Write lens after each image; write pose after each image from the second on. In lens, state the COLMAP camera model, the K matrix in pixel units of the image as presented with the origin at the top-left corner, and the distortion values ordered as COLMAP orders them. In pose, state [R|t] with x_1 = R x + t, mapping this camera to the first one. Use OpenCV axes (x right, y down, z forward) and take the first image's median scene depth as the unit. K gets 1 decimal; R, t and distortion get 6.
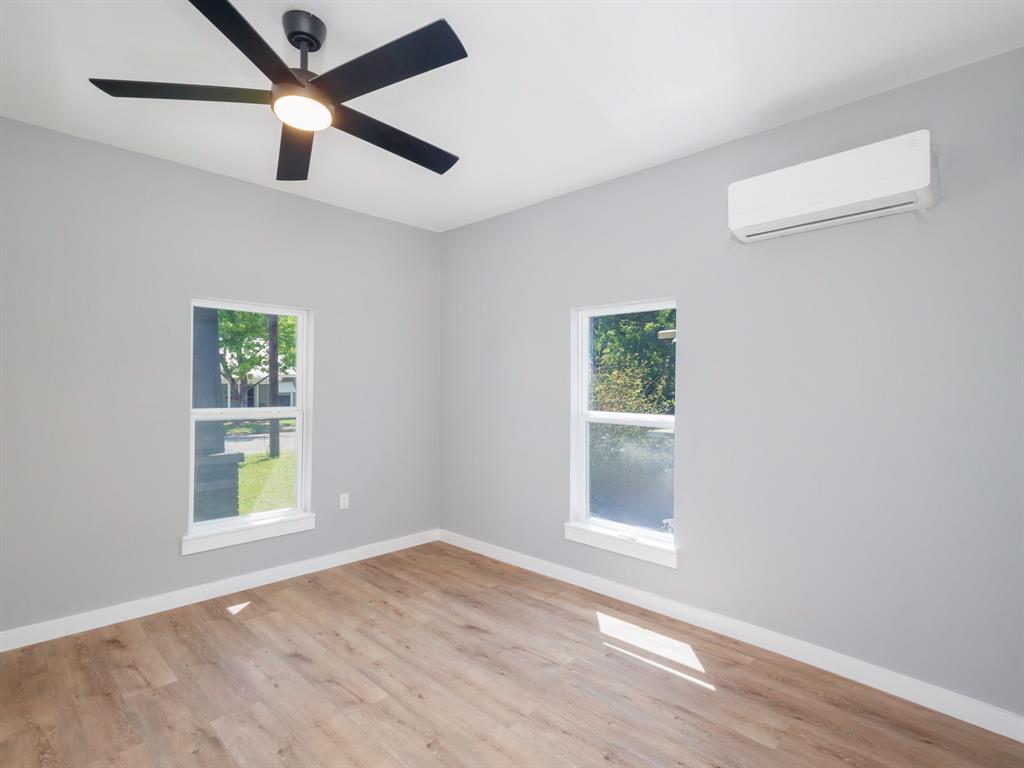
lens RADIAL K [[528.3, 0, 511.5], [0, 528.3, 382.0], [0, 0, 1]] dist [0.011381, -0.002189]
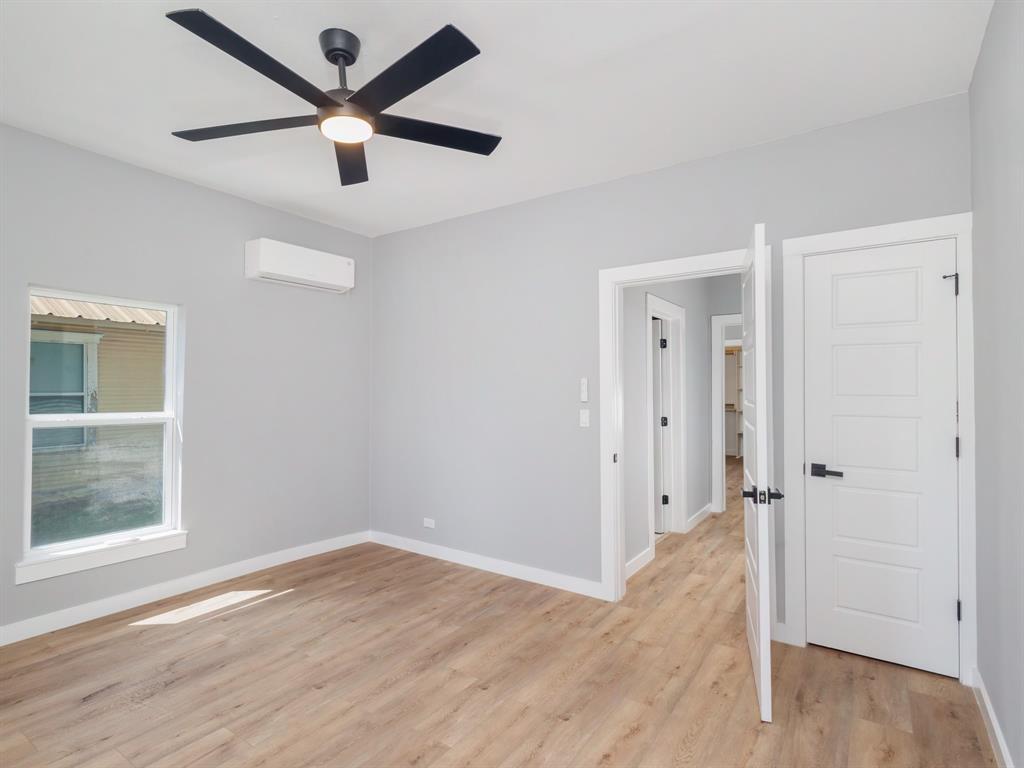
lens RADIAL K [[528.3, 0, 512.2], [0, 528.3, 384.8], [0, 0, 1]] dist [0.011381, -0.002189]
pose [[-0.180210, 0.008619, 0.983590, -1.095338], [-0.009486, 0.999900, -0.010500, 0.017660], [-0.983582, -0.011223, -0.180111, 0.628369]]
